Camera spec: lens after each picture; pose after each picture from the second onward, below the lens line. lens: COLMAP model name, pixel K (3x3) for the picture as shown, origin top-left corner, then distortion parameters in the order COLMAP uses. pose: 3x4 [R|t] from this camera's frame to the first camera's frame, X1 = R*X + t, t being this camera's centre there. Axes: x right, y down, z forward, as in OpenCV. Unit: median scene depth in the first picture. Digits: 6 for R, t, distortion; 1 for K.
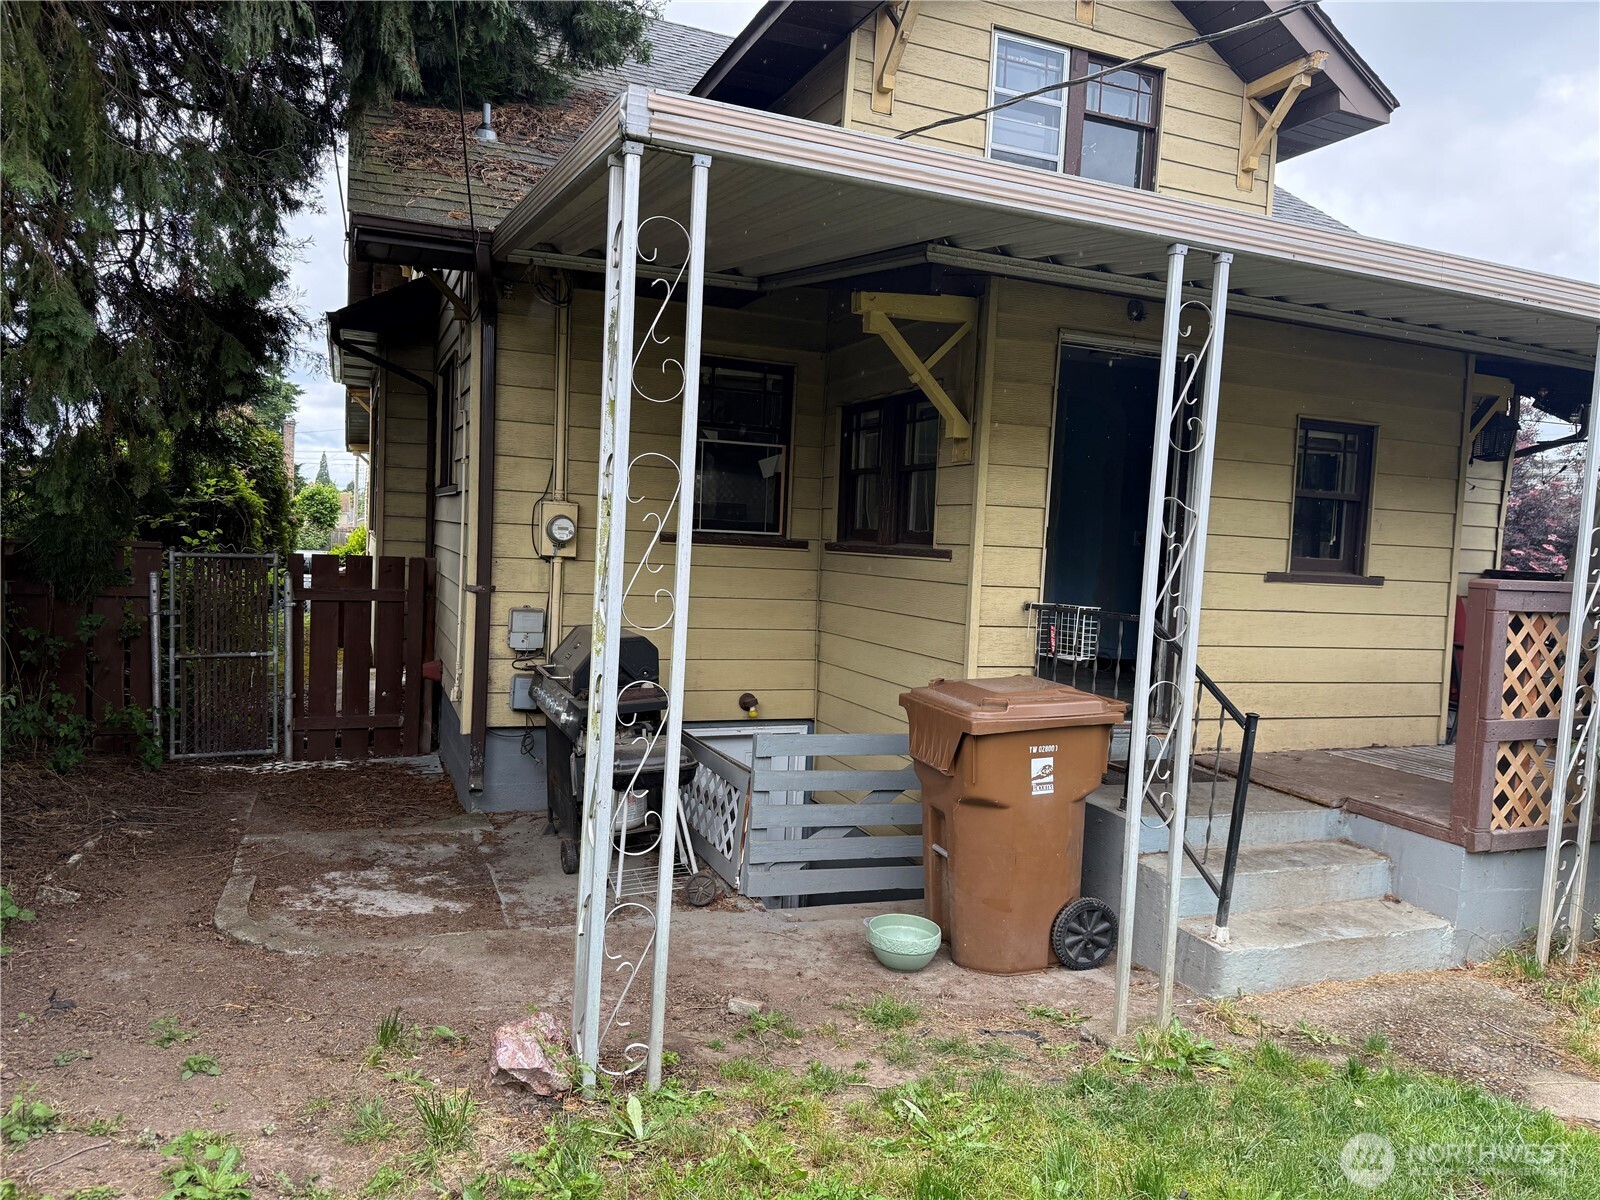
lens RADIAL K [[1123.6, 0, 805.9], [0, 1123.6, 588.3], [0, 0, 1]] dist [0.080198, -0.106083]
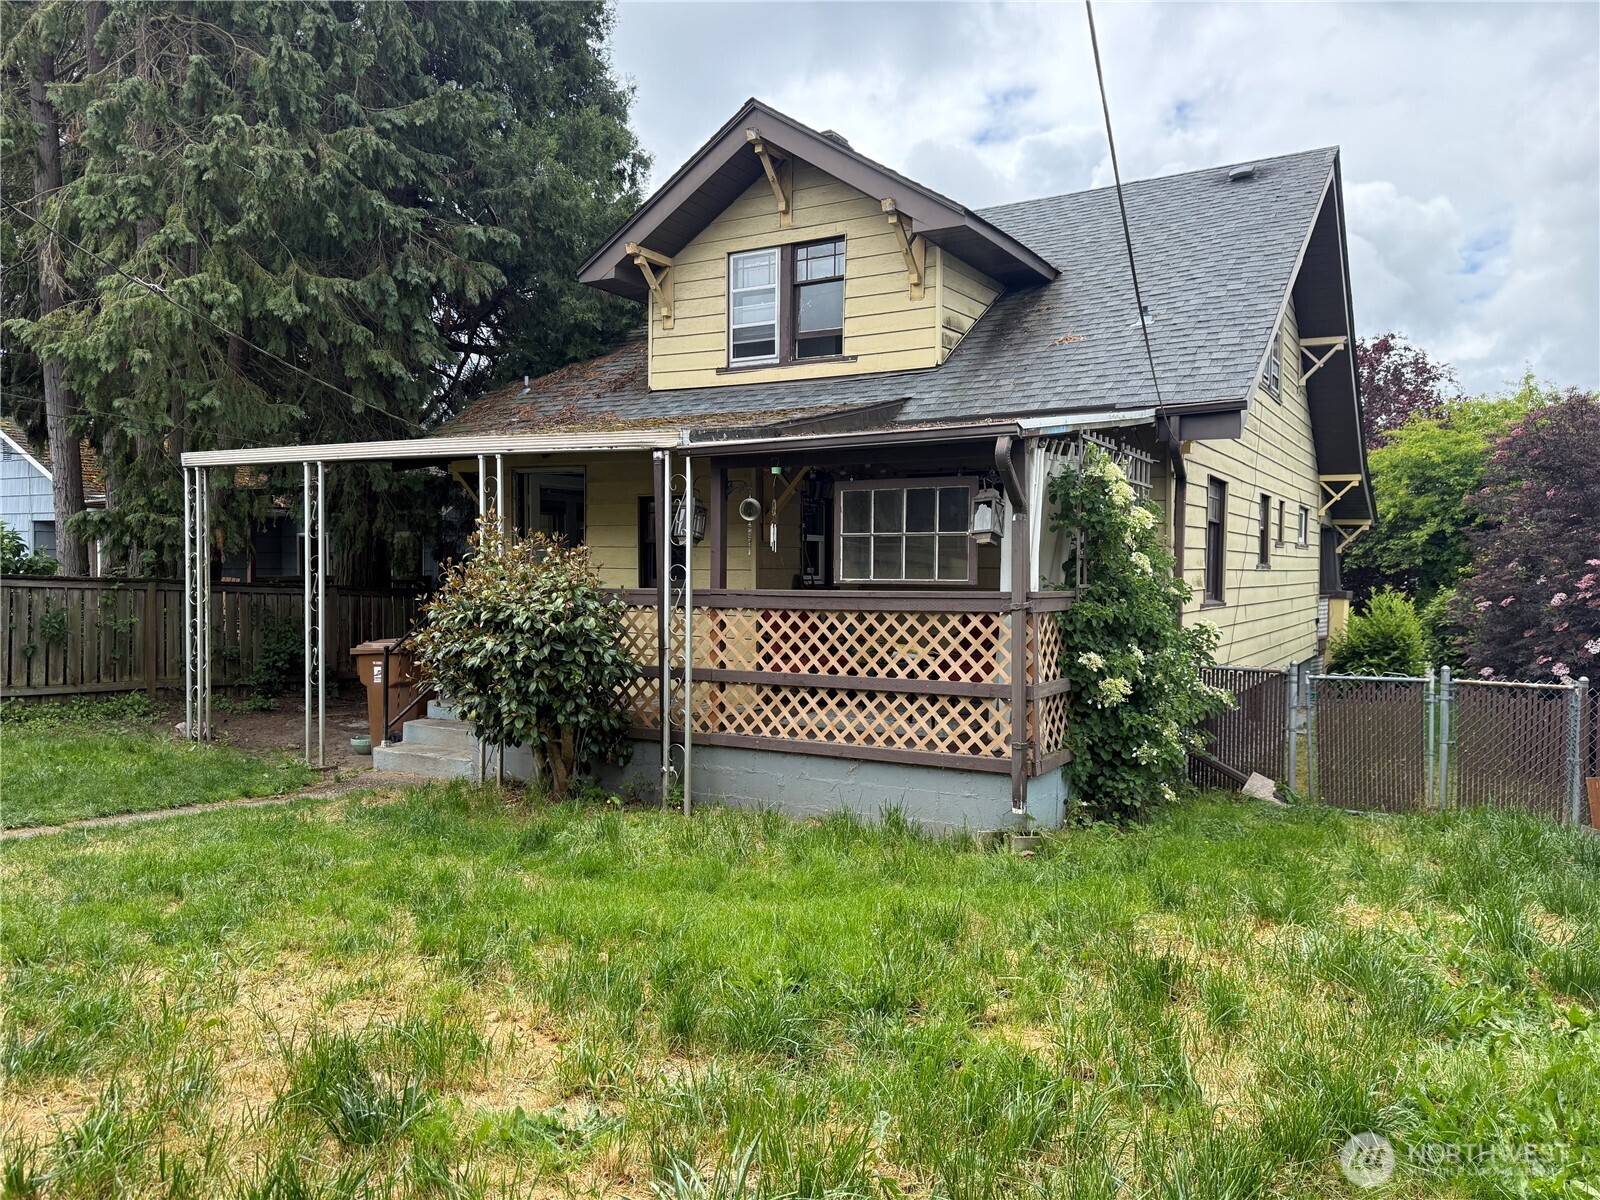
lens RADIAL K [[1132.2, 0, 800.0], [0, 1132.2, 600.0], [0, 0, 1]] dist [0.120364, -0.204260]
pose [[0.584945, -0.019994, -0.810827, 1.576783], [-0.022050, 0.998935, -0.040539, 0.053618], [0.810773, 0.041592, 0.583881, 0.178898]]
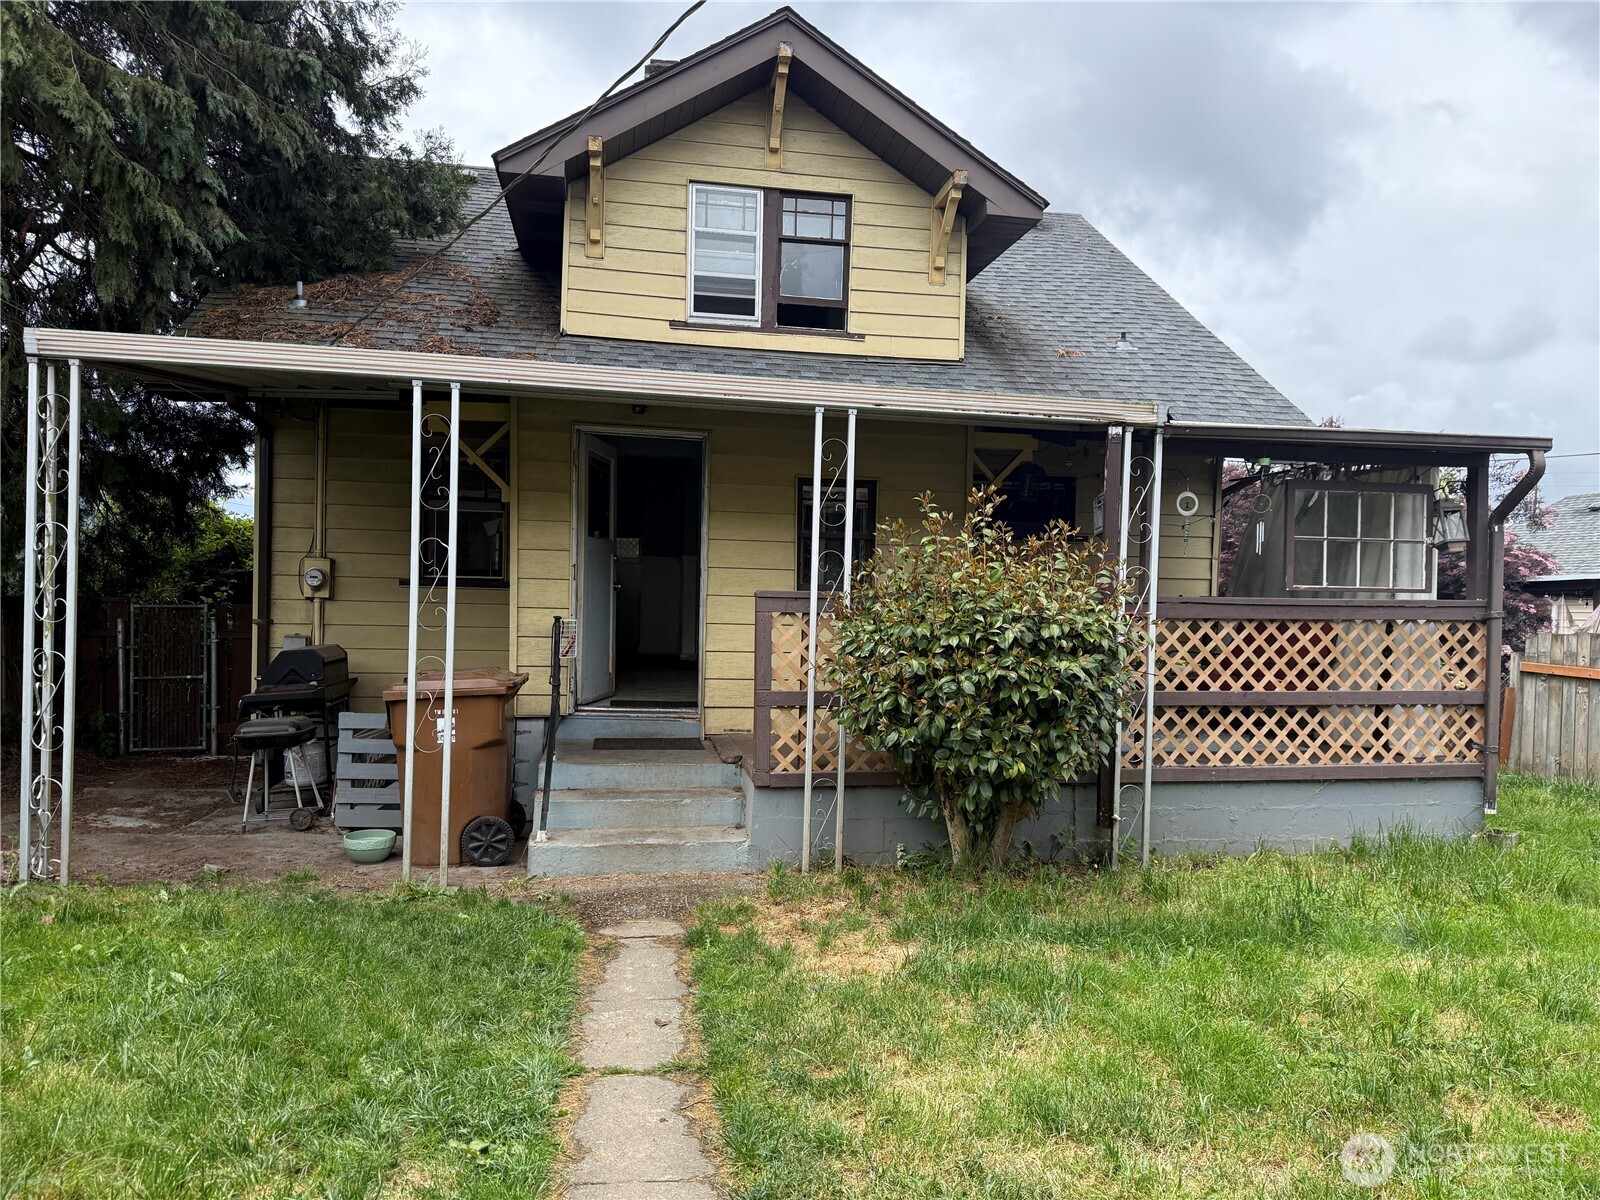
lens RADIAL K [[1100.3, 0, 792.2], [0, 1100.3, 589.5], [0, 0, 1]] dist [0.162657, -0.225765]
pose [[0.974161, -0.026943, -0.224241, 0.574576], [0.014831, 0.998347, -0.055522, 0.041217], [0.225366, 0.050761, 0.972951, -0.191340]]
